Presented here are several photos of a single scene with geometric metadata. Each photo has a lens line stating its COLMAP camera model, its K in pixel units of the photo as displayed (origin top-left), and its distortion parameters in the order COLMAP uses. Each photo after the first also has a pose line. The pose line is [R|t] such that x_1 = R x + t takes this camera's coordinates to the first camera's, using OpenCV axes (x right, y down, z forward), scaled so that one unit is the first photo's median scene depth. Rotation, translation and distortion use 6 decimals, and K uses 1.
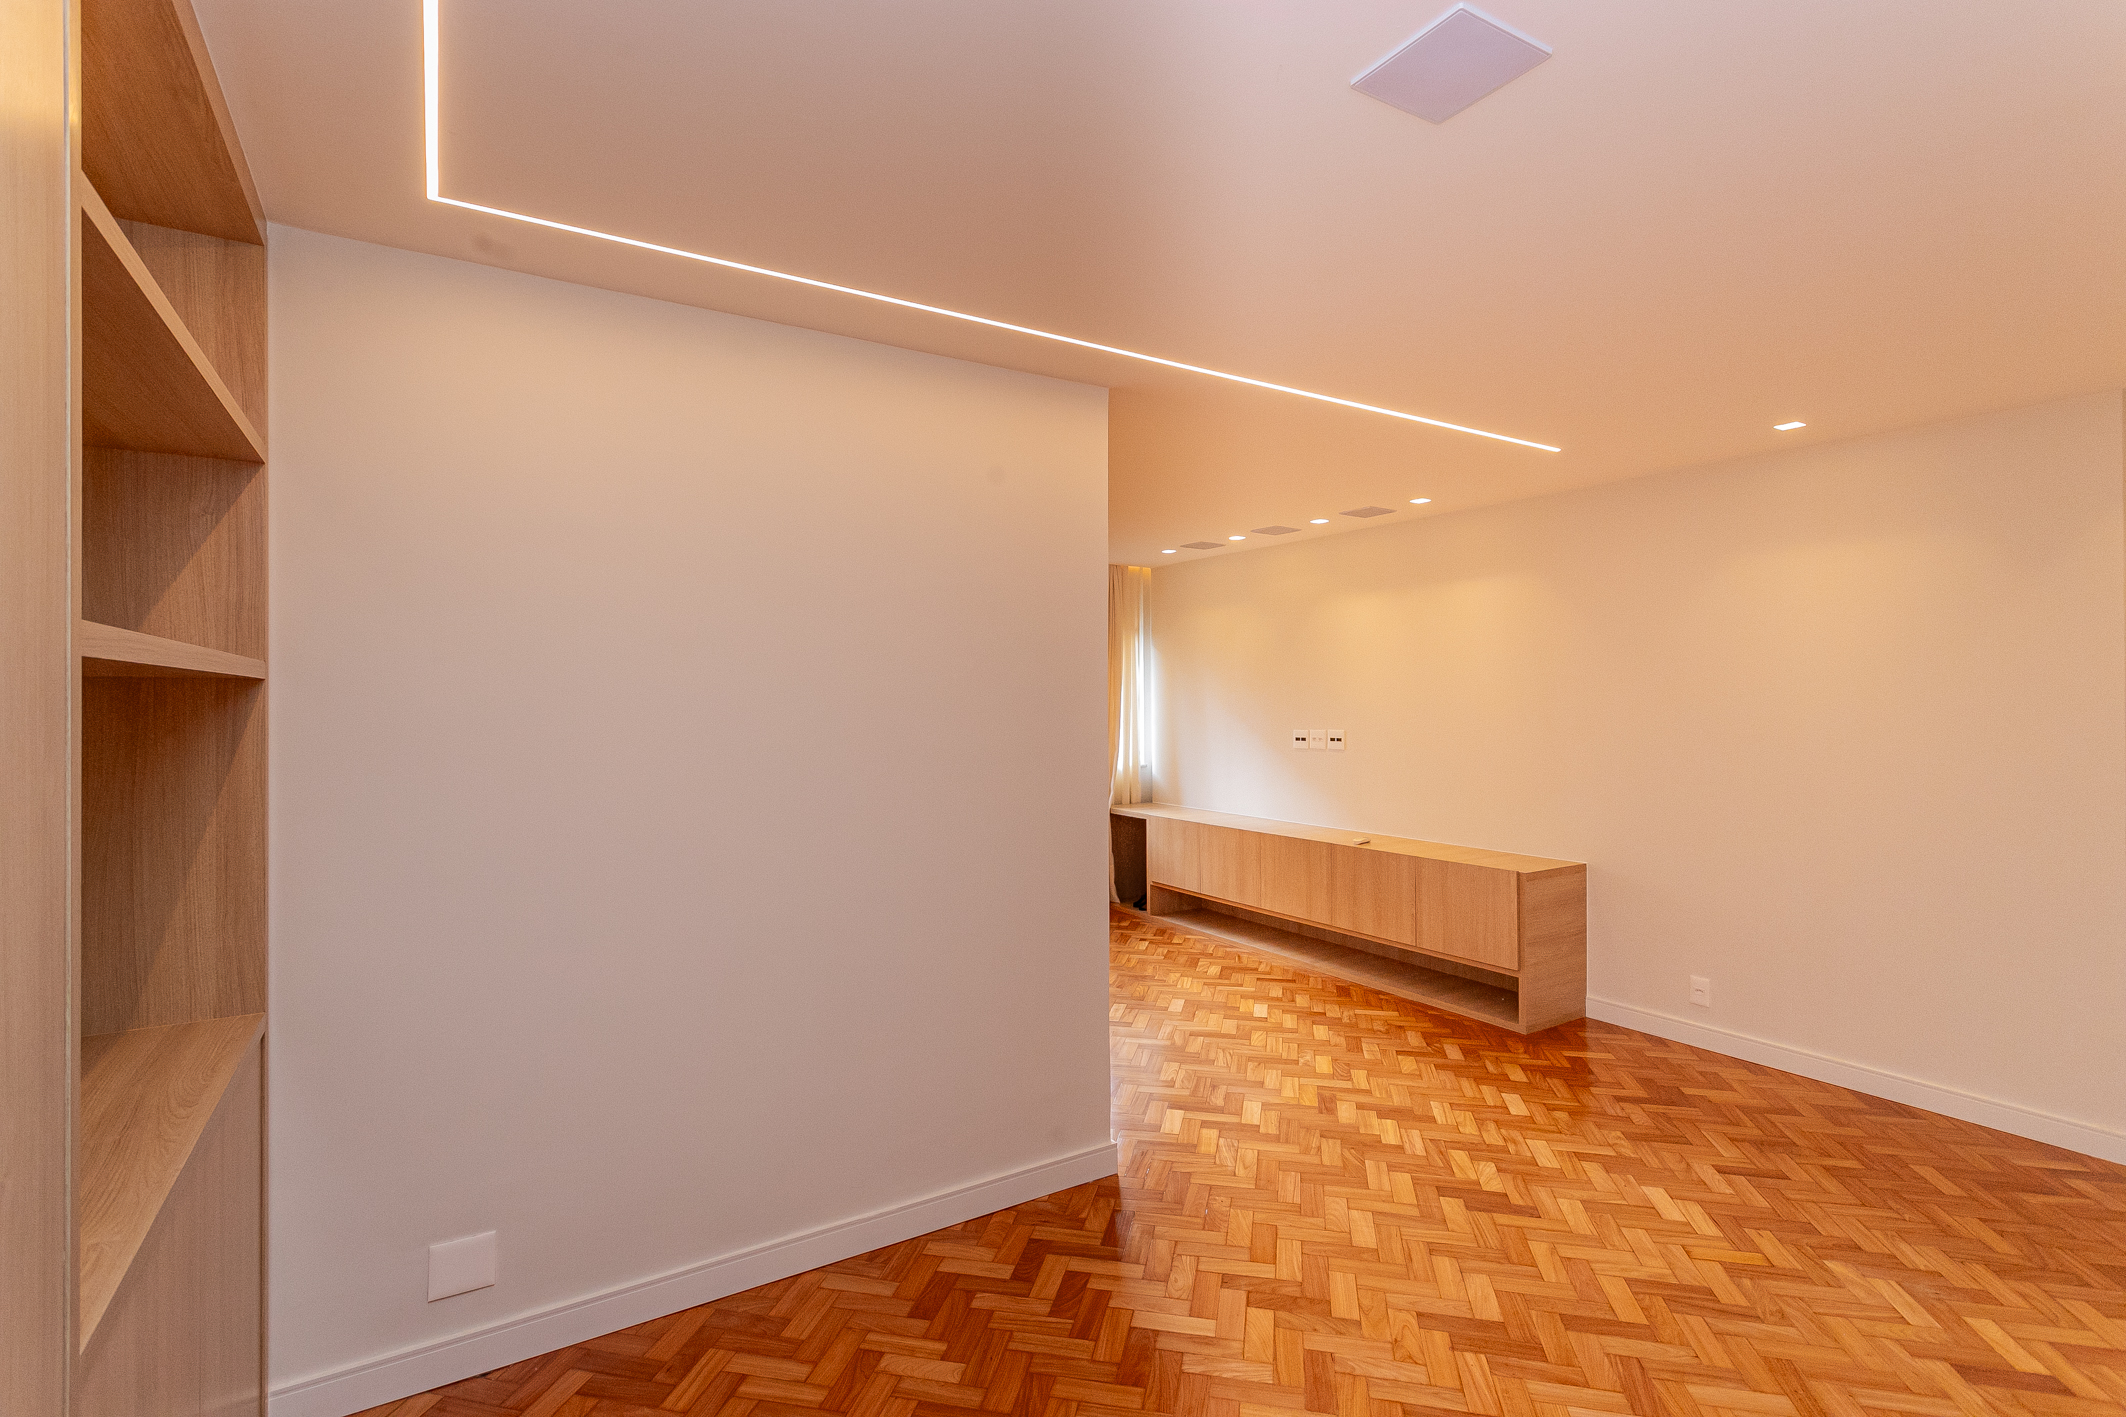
lens RADIAL K [[1001.9, 0, 1076.6], [0, 1001.9, 704.3], [0, 0, 1]] dist [-0.000811, 0.000577]
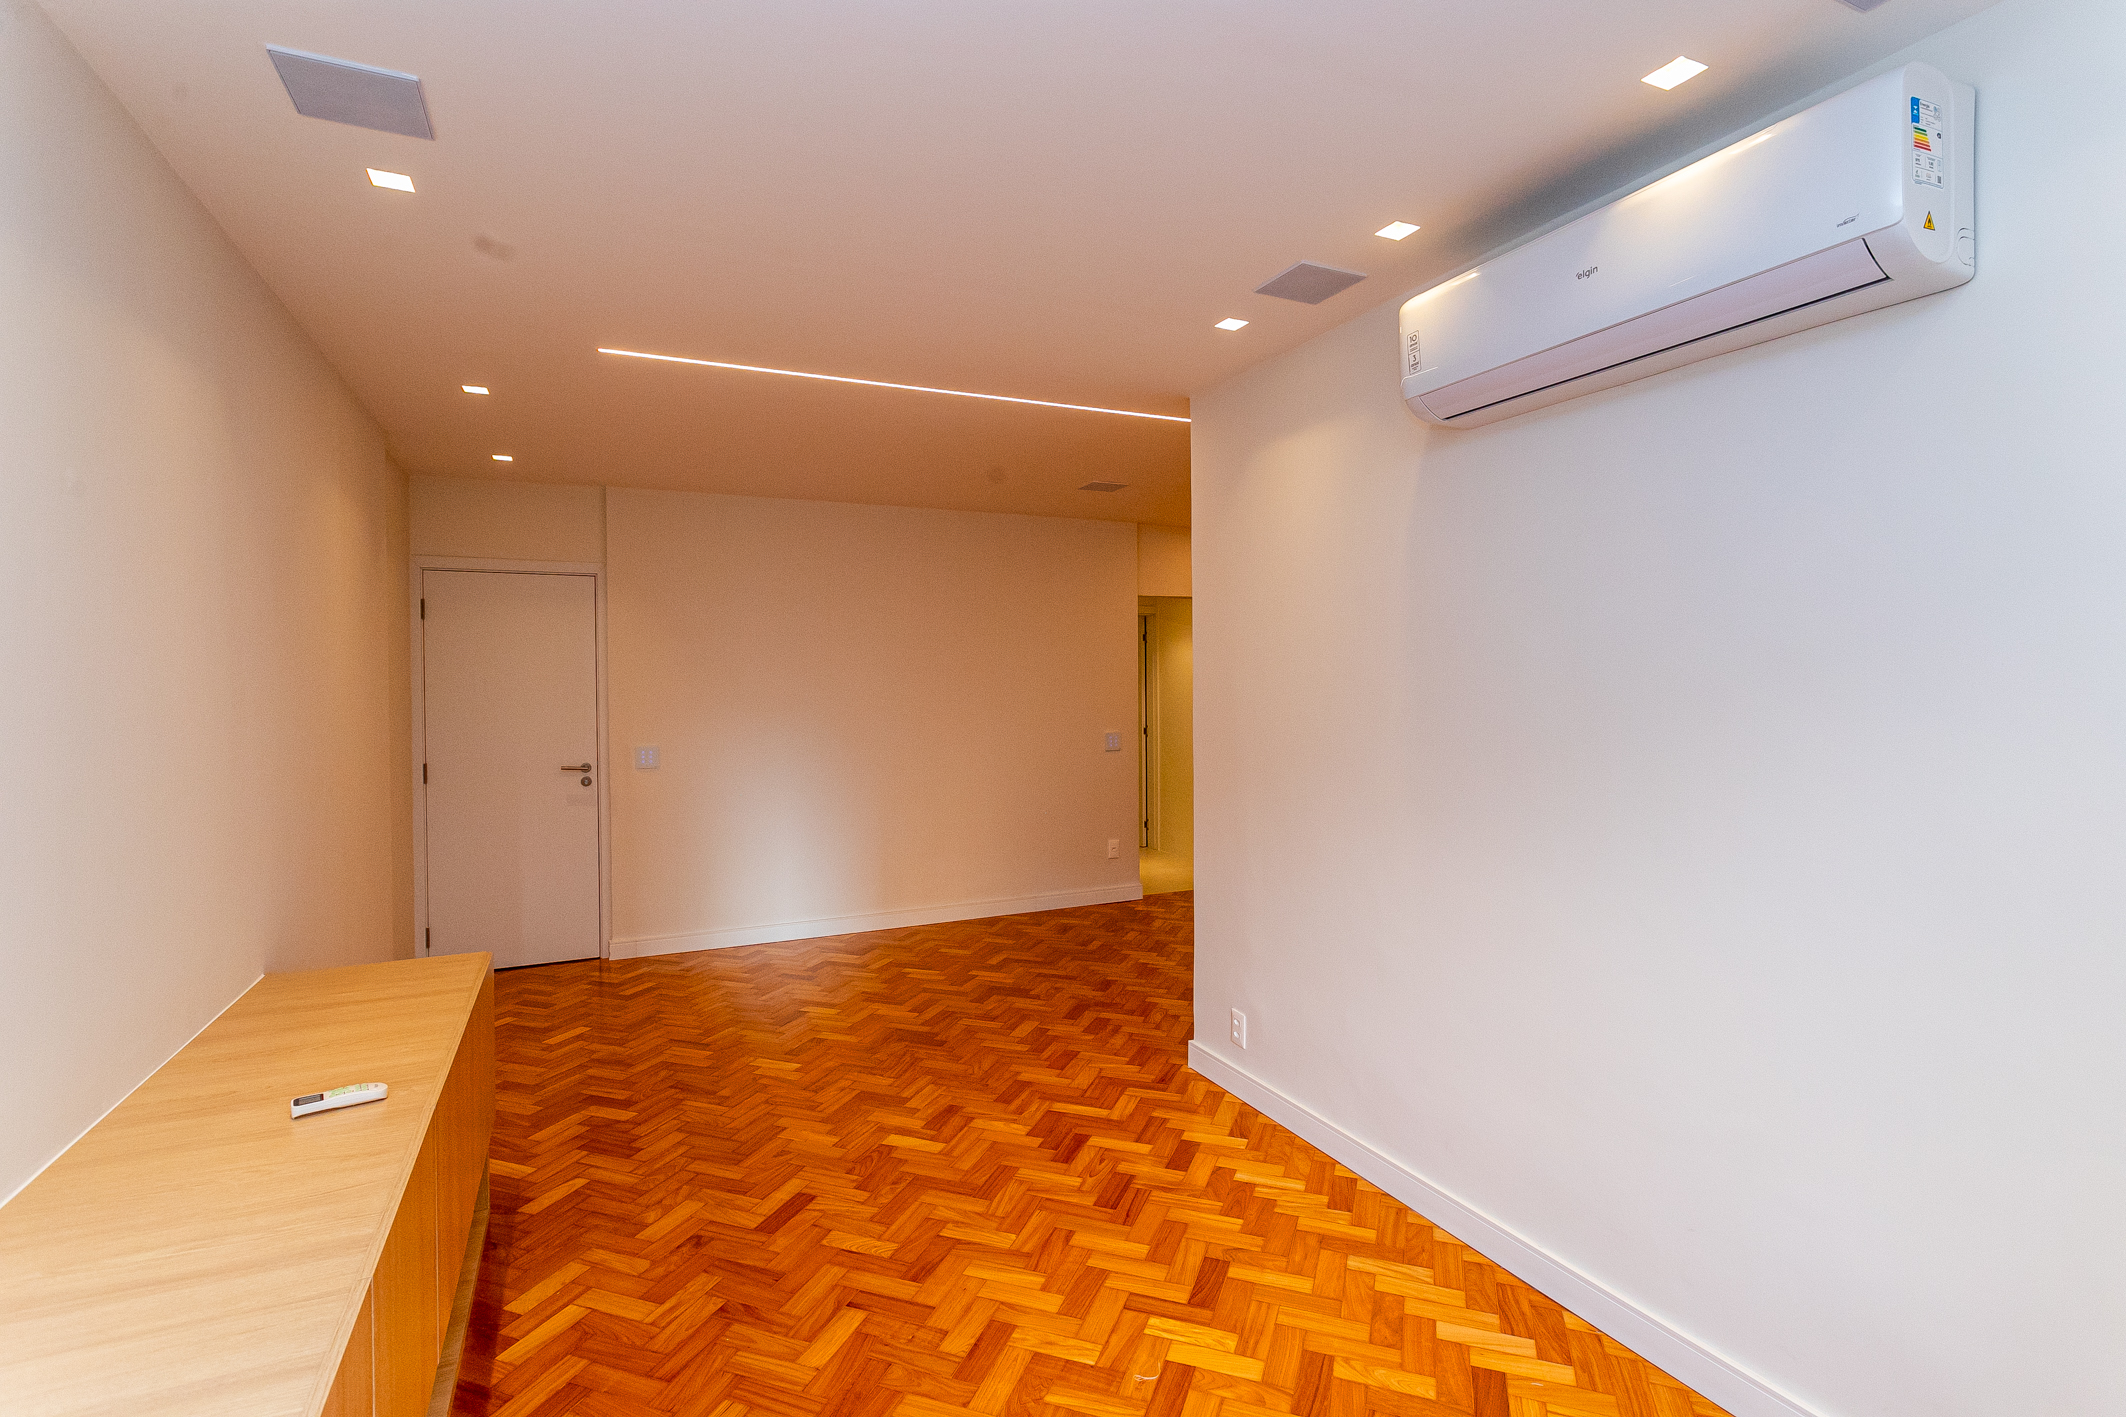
lens RADIAL K [[1001.9, 0, 1076.6], [0, 1001.9, 704.3], [0, 0, 1]] dist [-0.000811, 0.000577]
pose [[-0.992373, 0.004549, 0.123186, 0.024233], [0.007129, 0.999764, 0.020514, 0.014561], [-0.123063, 0.021235, -0.992172, 2.217145]]
